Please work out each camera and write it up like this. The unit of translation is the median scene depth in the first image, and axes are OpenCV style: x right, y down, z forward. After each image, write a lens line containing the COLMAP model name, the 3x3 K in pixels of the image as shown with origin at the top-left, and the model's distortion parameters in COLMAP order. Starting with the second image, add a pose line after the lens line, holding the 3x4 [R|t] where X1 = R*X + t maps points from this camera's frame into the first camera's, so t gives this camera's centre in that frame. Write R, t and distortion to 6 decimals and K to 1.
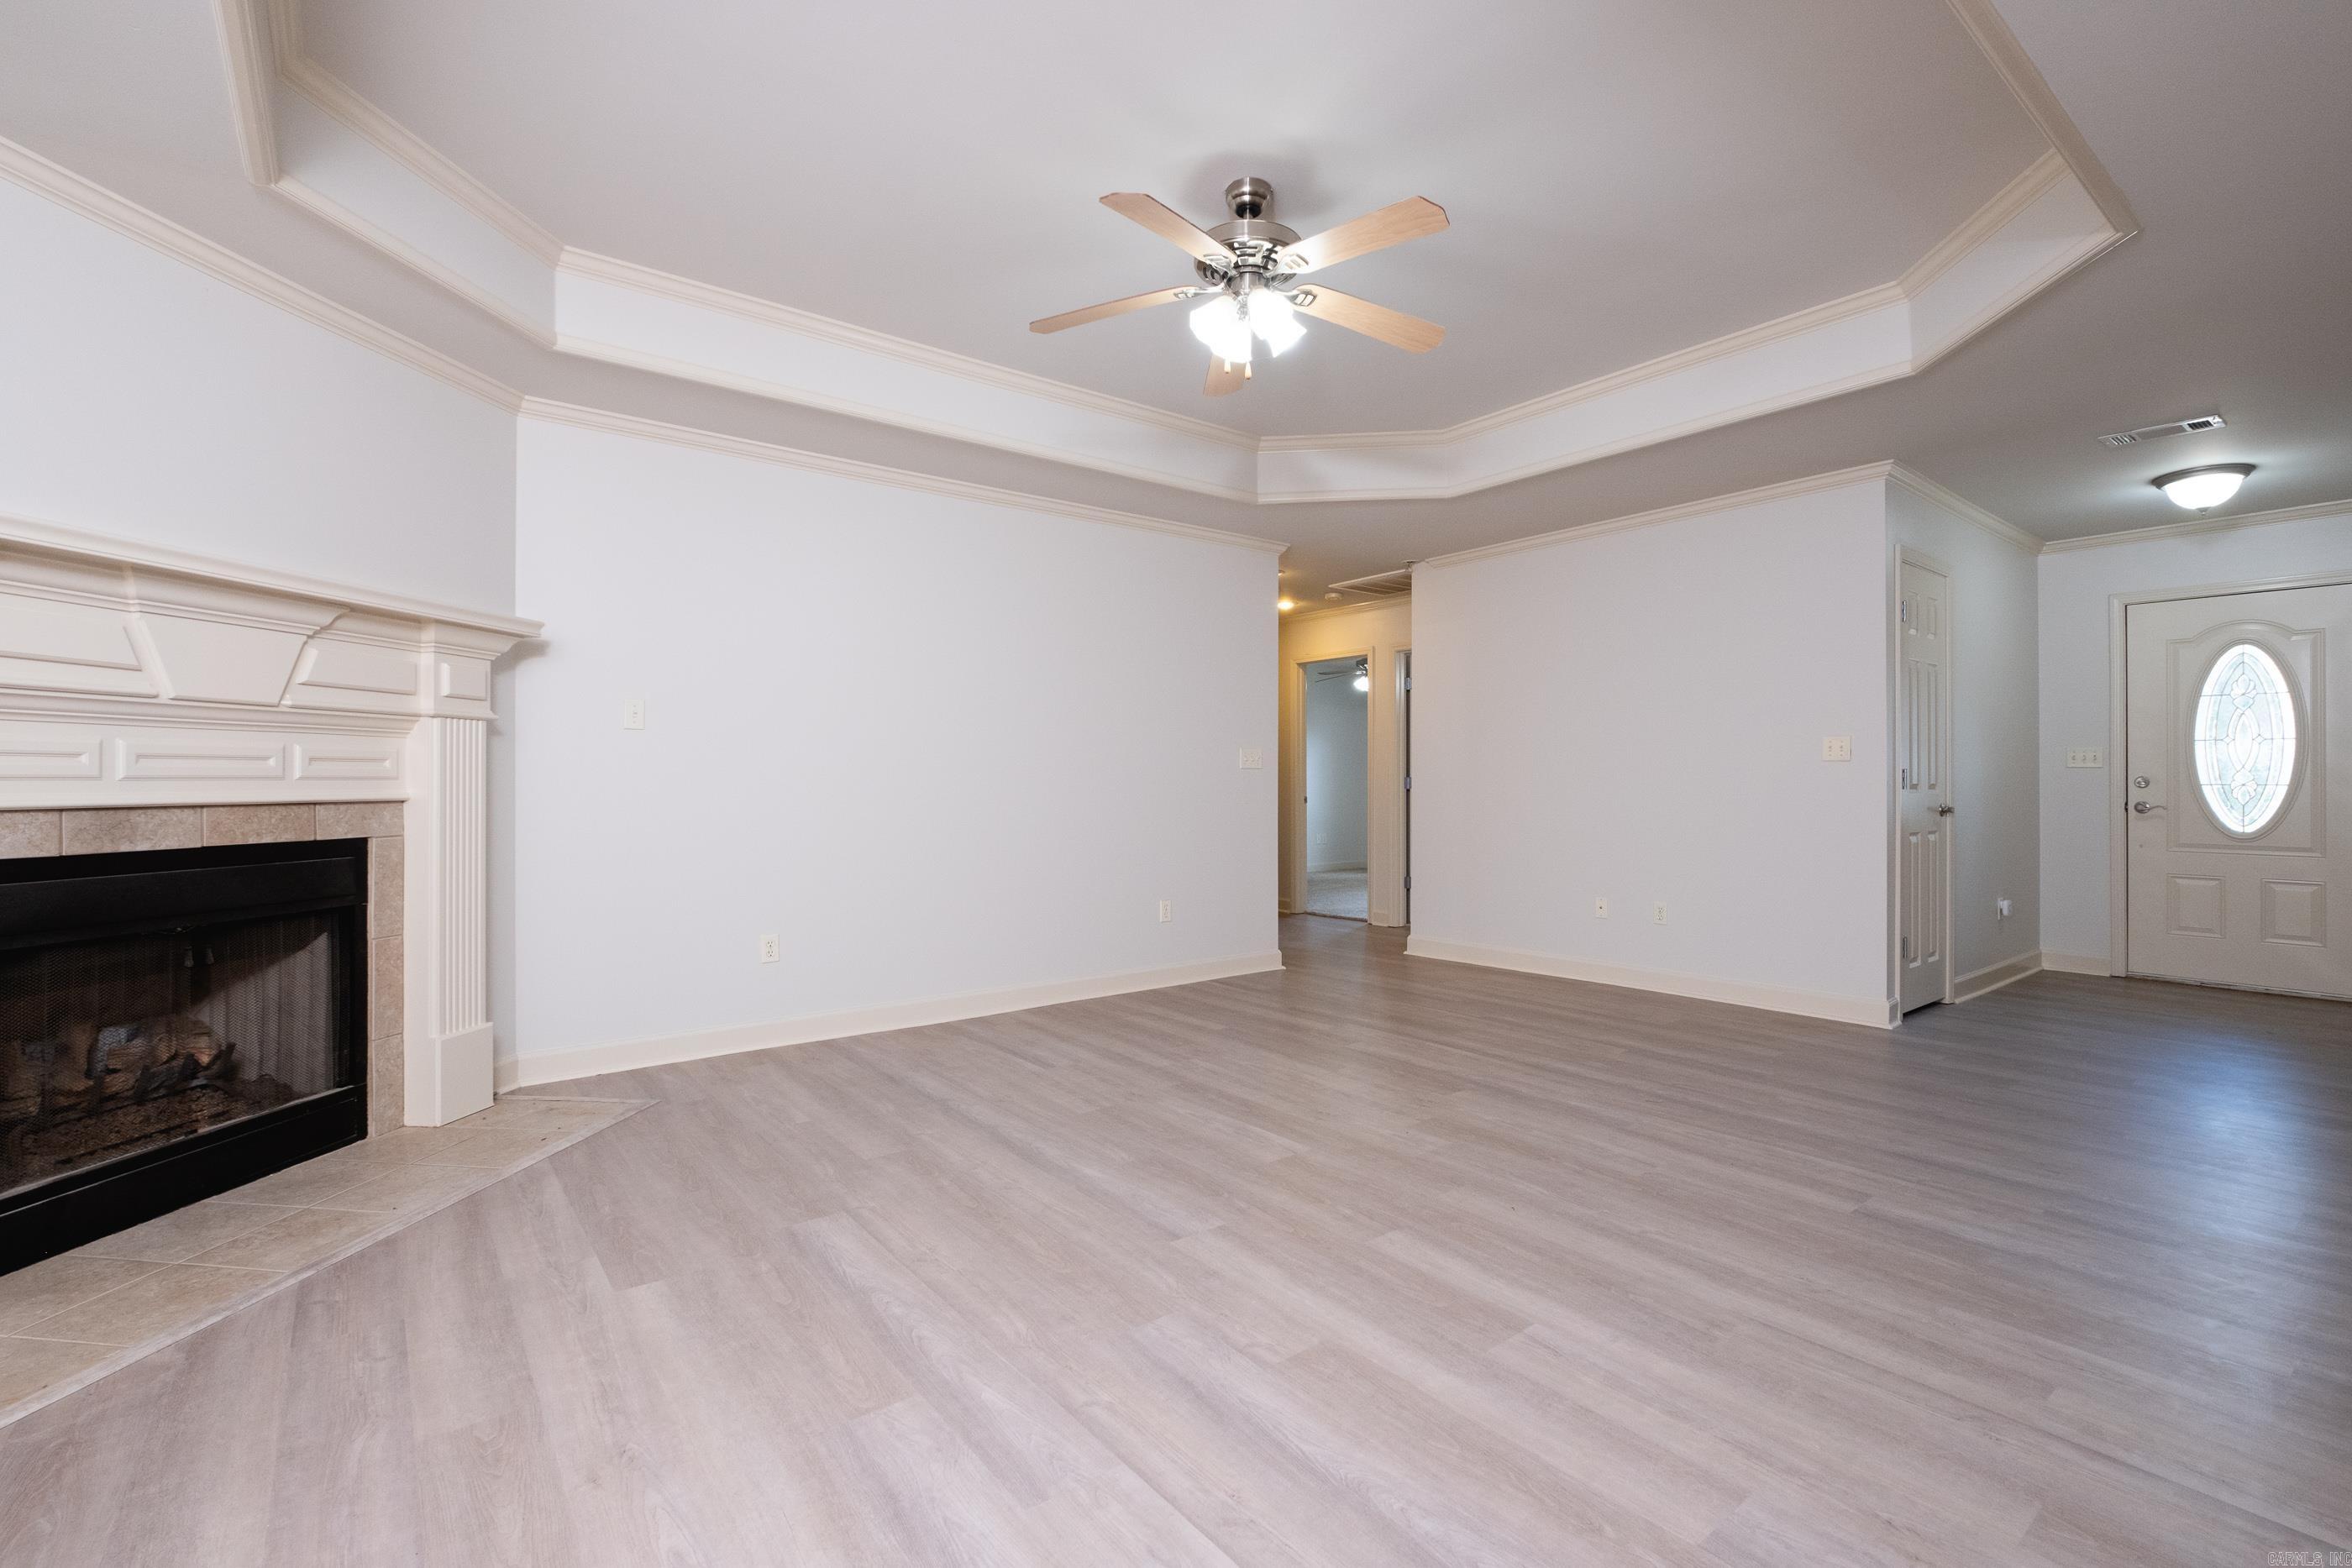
lens RADIAL K [[1042.4, 0, 1180.3], [0, 1042.4, 778.2], [0, 0, 1]] dist [0.005474, -0.007360]
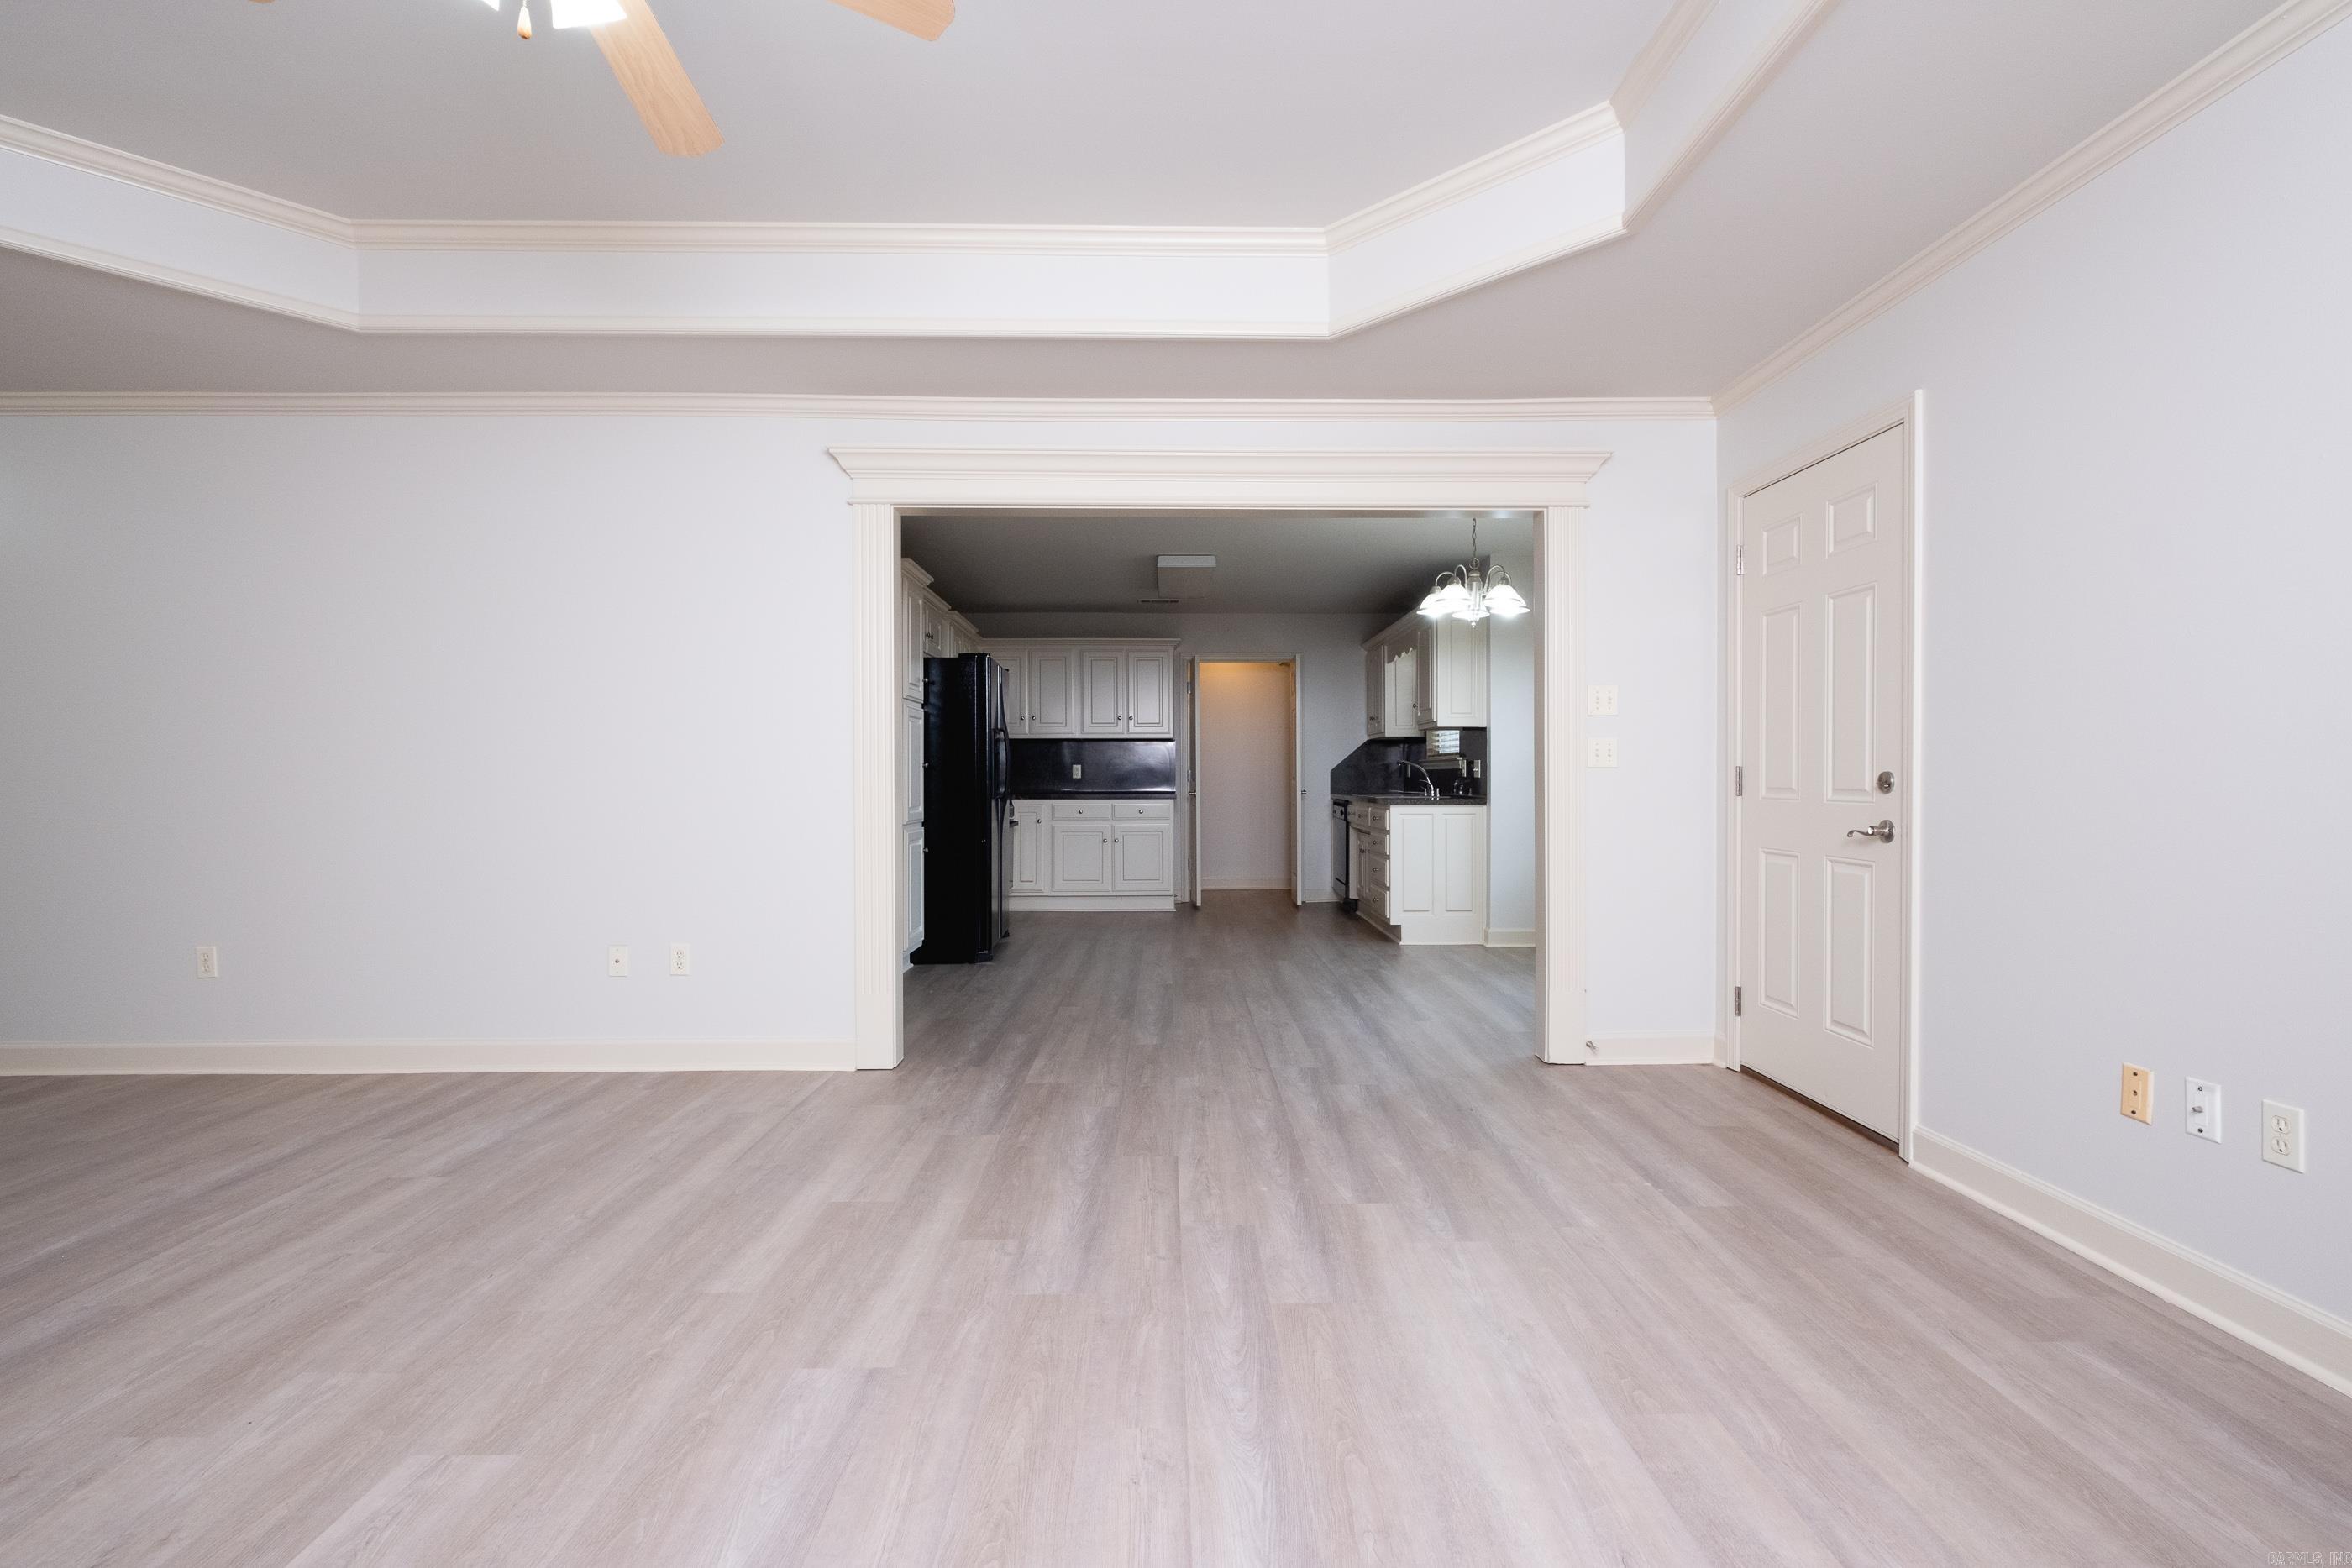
lens RADIAL K [[1042.4, 0, 1180.3], [0, 1042.4, 778.2], [0, 0, 1]] dist [0.005474, -0.007360]
pose [[-0.799193, 0.001676, 0.601072, -0.549472], [0.001544, 0.999999, -0.000735, 0.004117], [-0.601072, 0.000341, -0.799195, 1.257622]]
